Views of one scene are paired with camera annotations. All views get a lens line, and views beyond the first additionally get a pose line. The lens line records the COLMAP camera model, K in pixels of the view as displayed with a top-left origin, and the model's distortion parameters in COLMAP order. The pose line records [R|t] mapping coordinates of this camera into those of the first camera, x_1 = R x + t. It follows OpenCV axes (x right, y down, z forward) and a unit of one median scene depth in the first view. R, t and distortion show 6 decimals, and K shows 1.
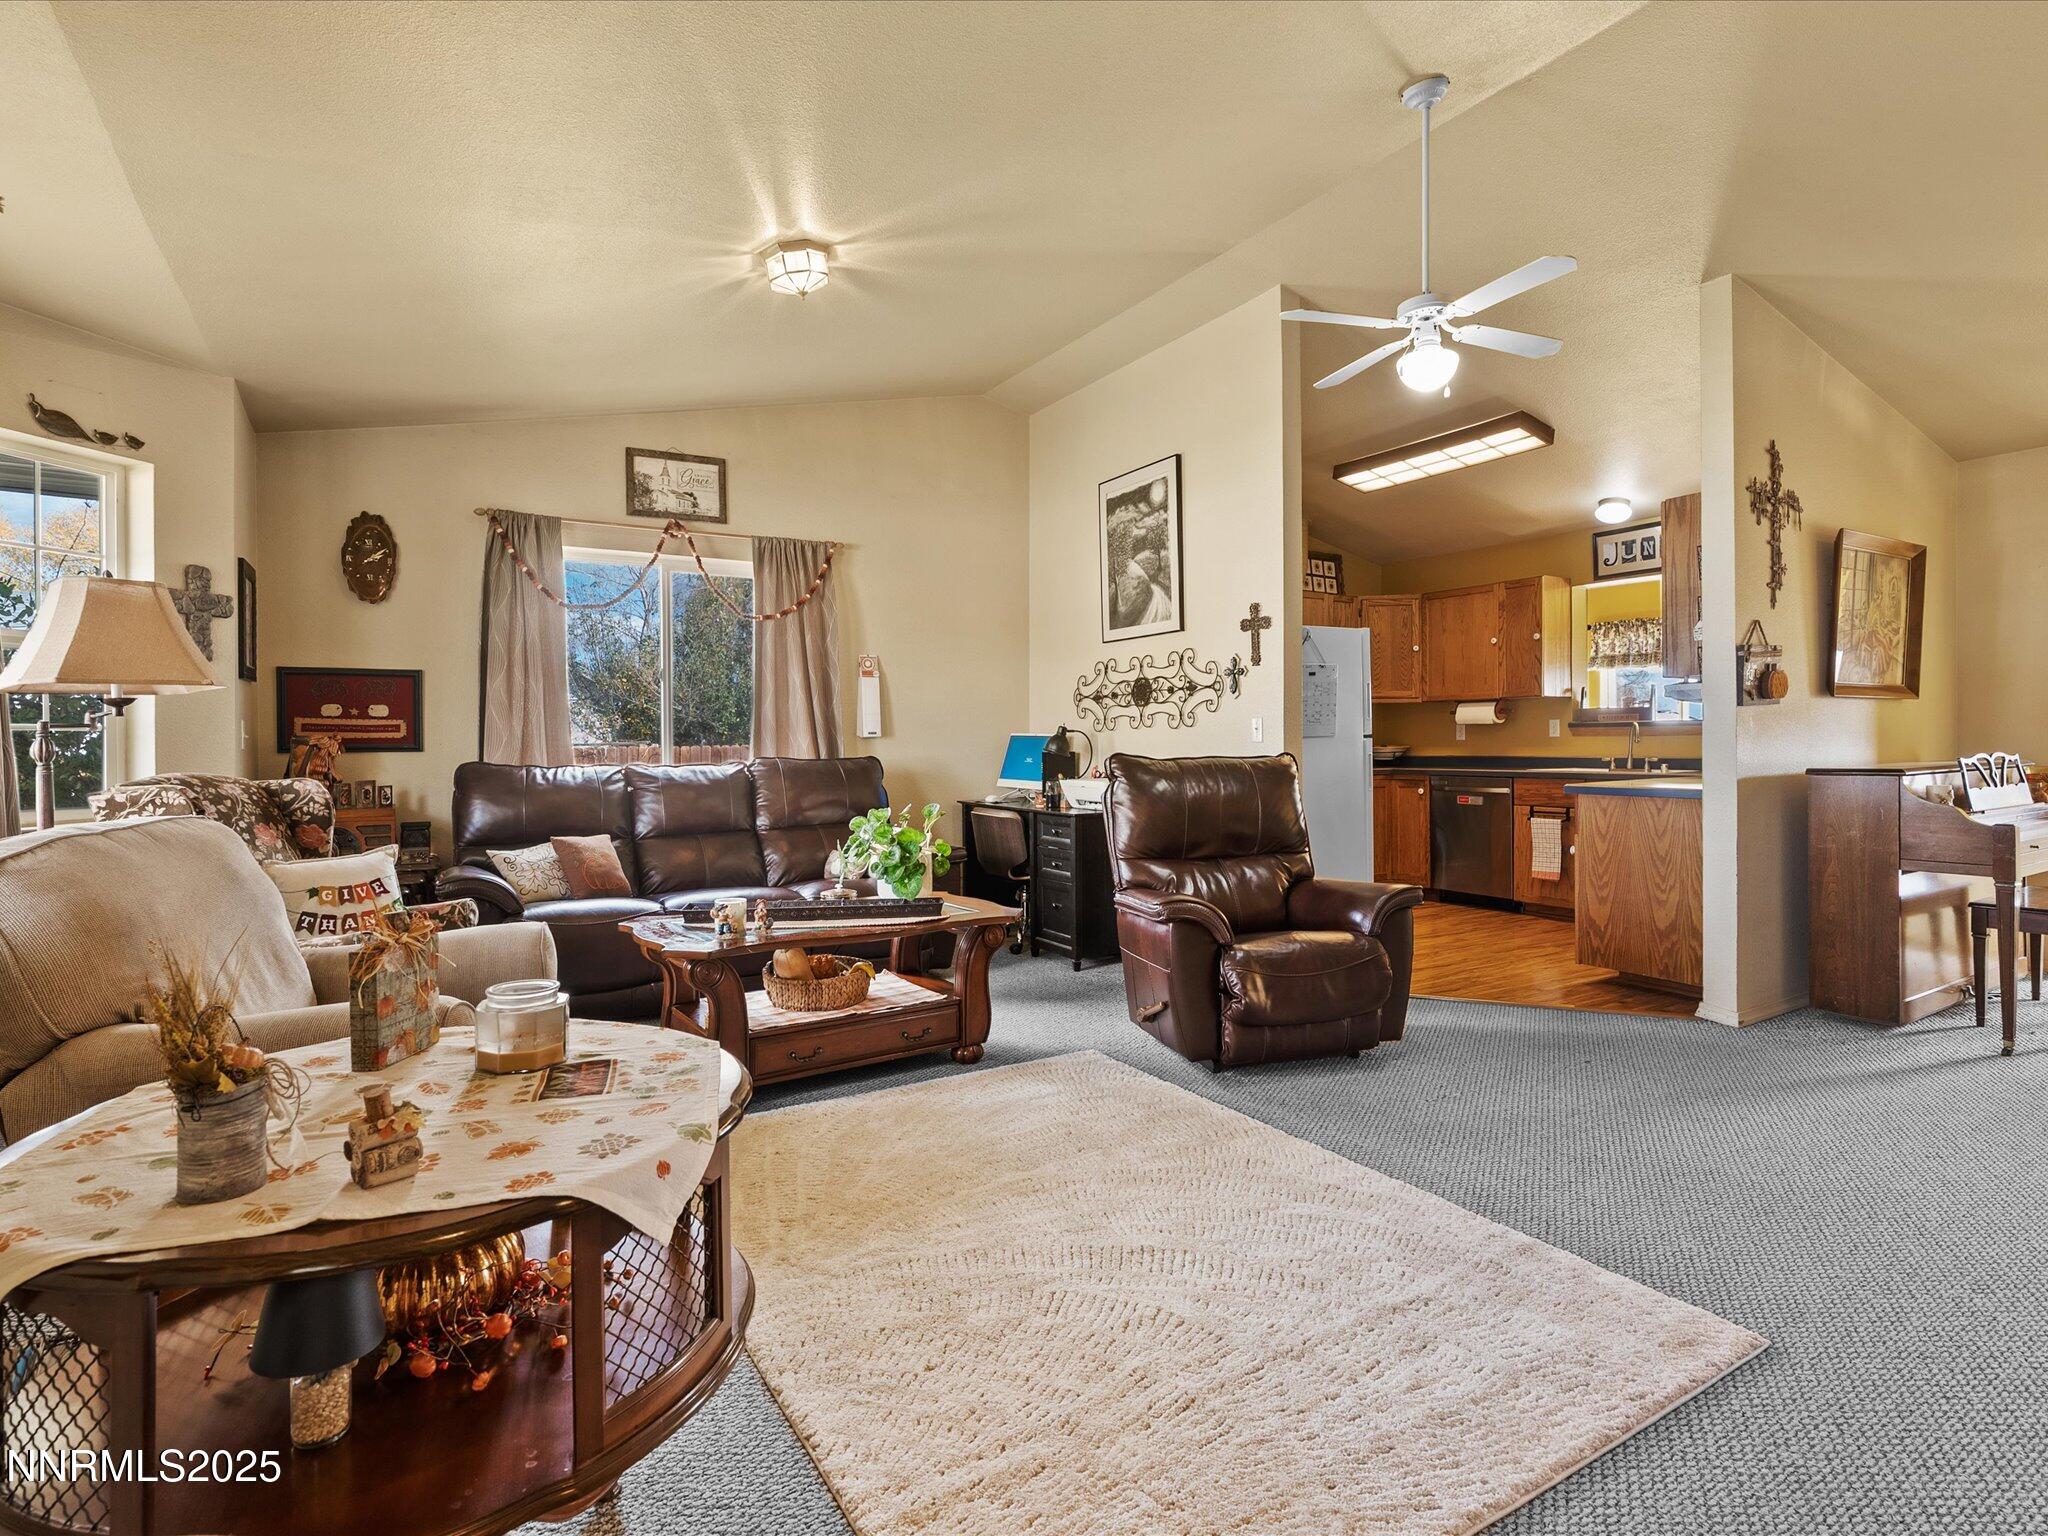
lens RADIAL K [[1050.7, 0, 1027.6], [0, 1050.7, 739.0], [0, 0, 1]] dist [-0.003196, 0.001026]
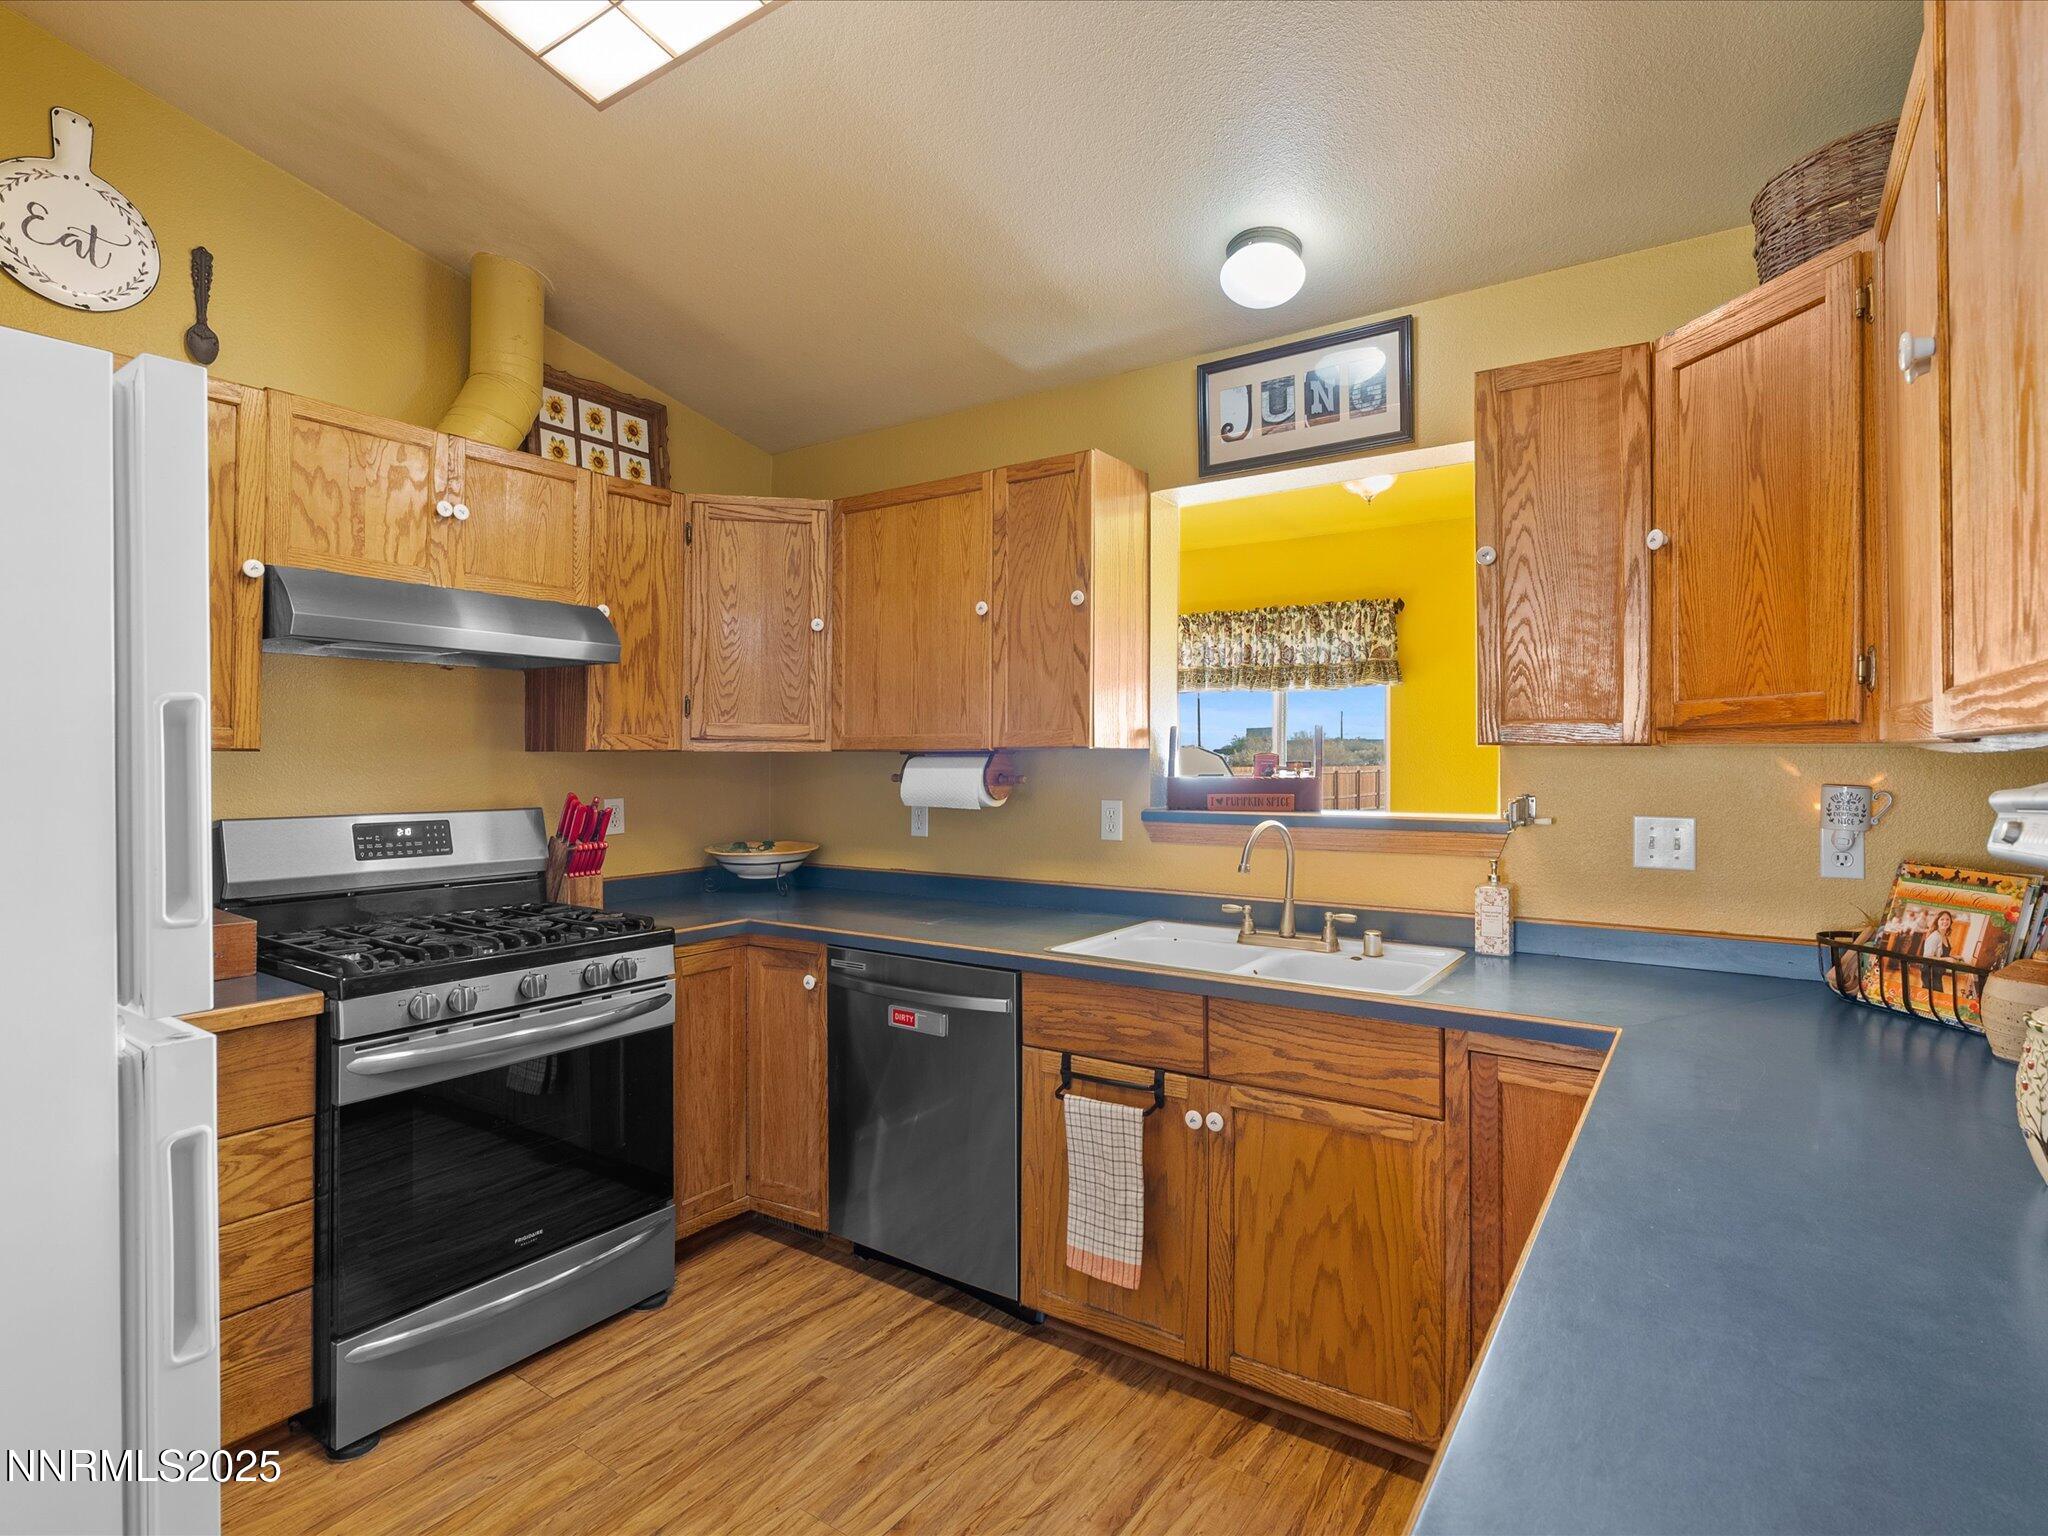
lens RADIAL K [[1039.9, 0, 1026.1], [0, 1039.9, 754.5], [0, 0, 1]] dist [-0.002498, 0.001308]
pose [[0.911246, 0.008281, 0.411780, 0.294094], [-0.006017, 0.999959, -0.006793, -0.034109], [-0.411819, 0.003712, 0.911258, 0.625785]]
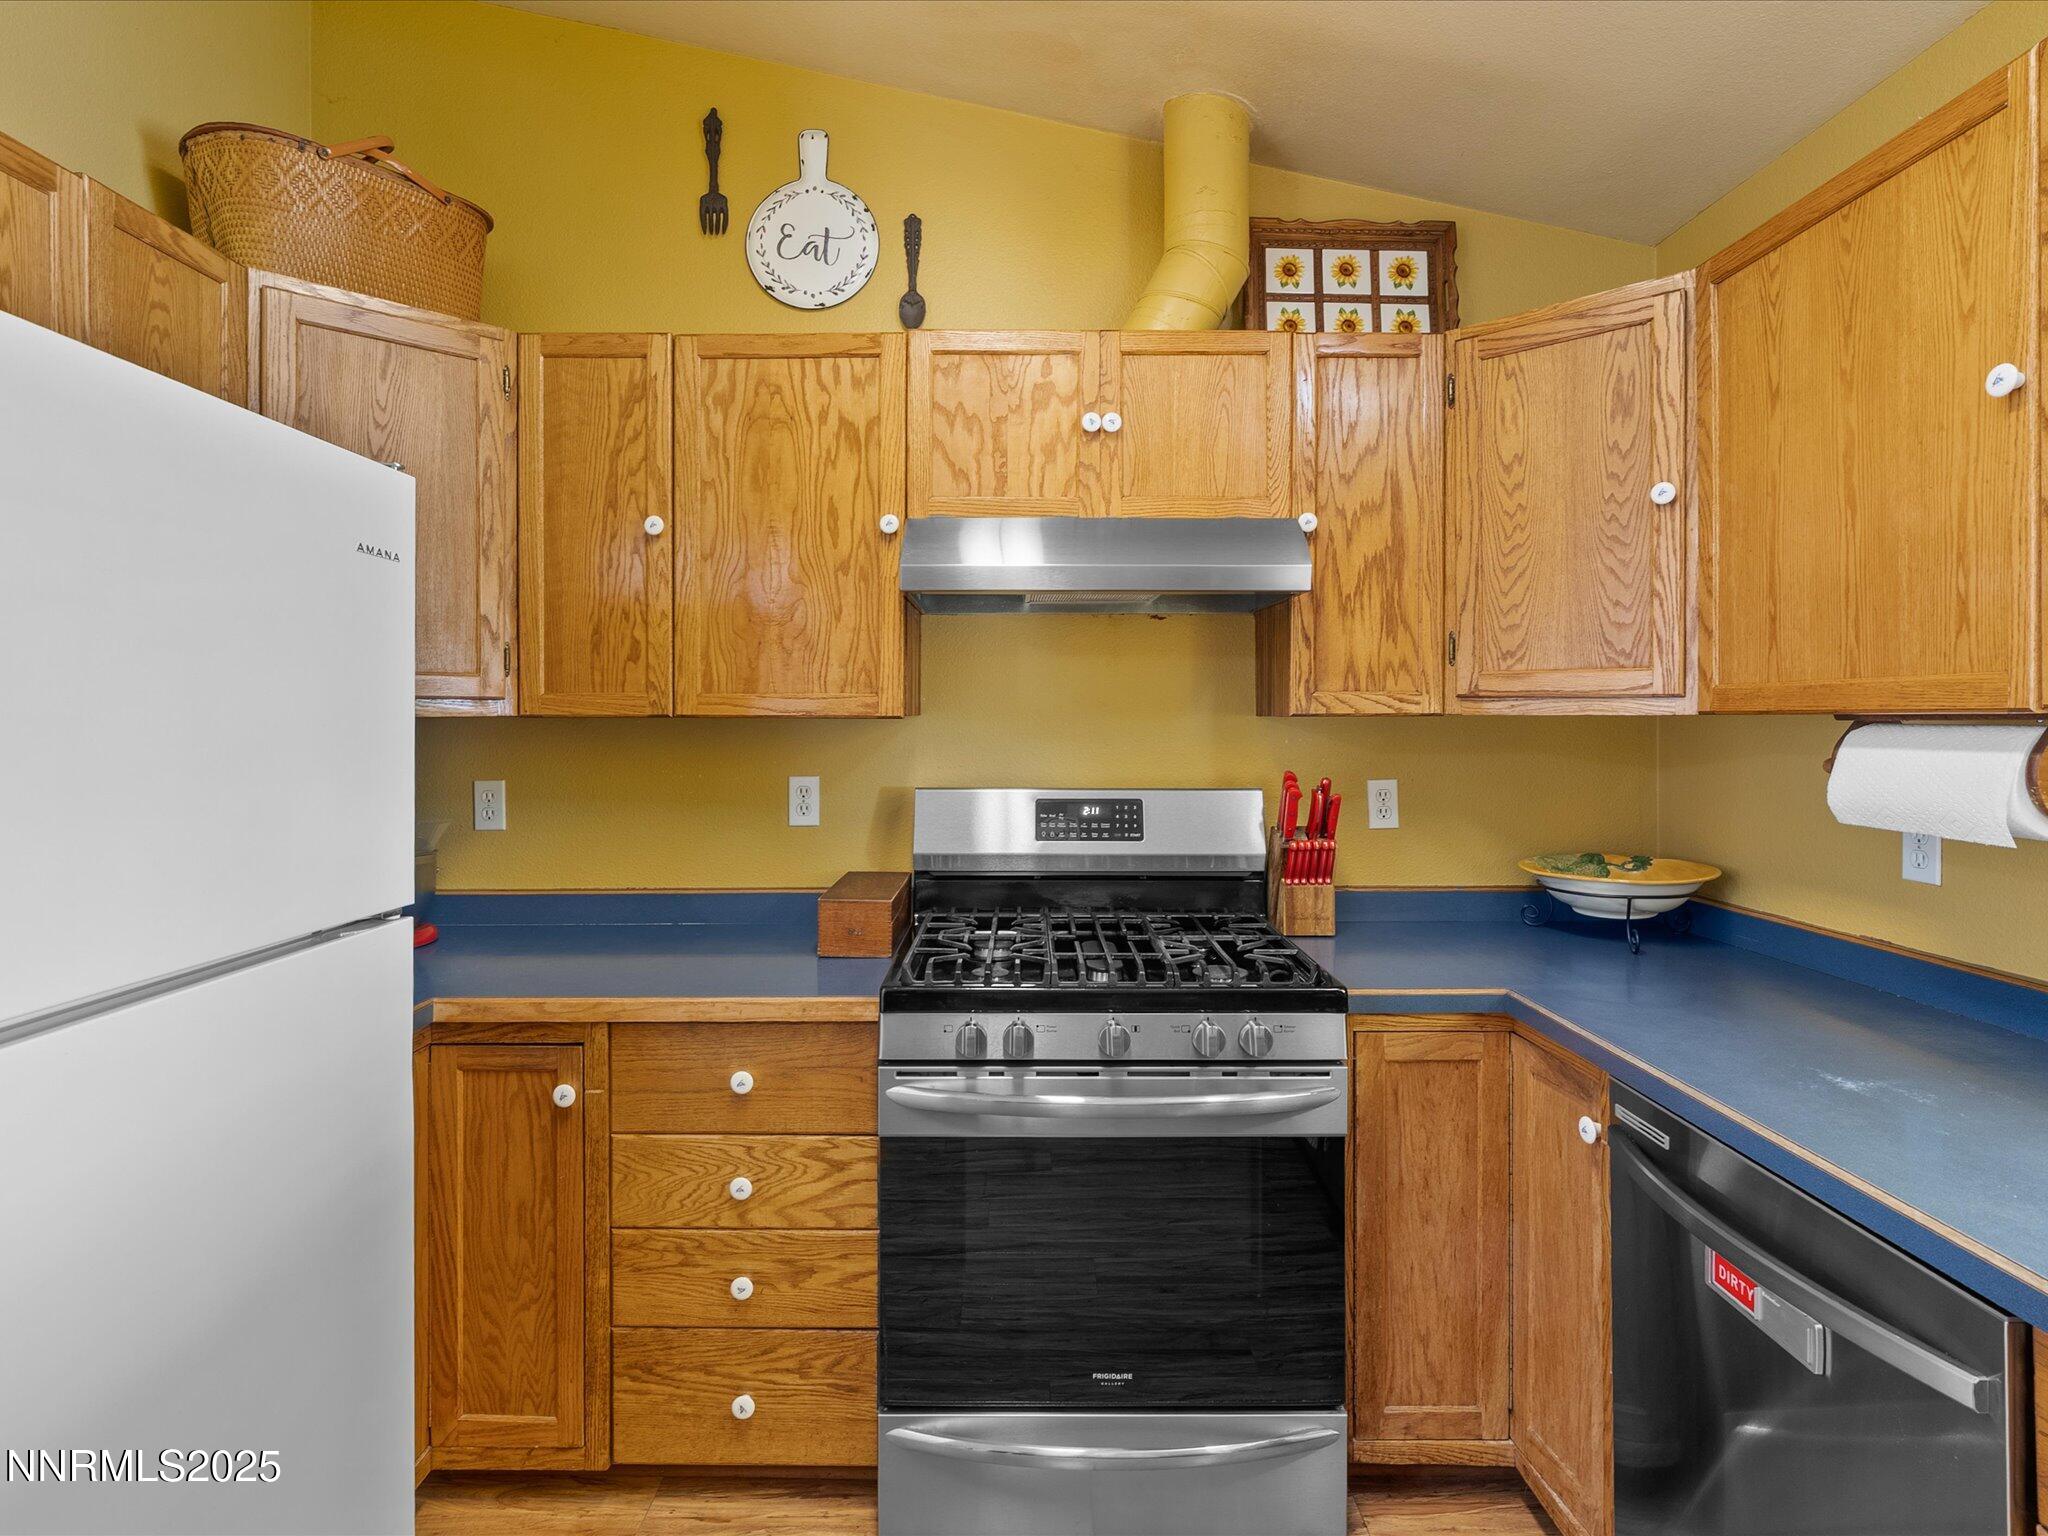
lens RADIAL K [[1066.8, 0, 1010.2], [0, 1066.8, 709.7], [0, 0, 1]] dist [-0.015704, 0.011729]
pose [[0.856219, 0.001829, -0.516610, 0.394326], [-0.004945, 0.999977, -0.004656, -0.037103], [0.516590, 0.006541, 0.856208, 0.764771]]
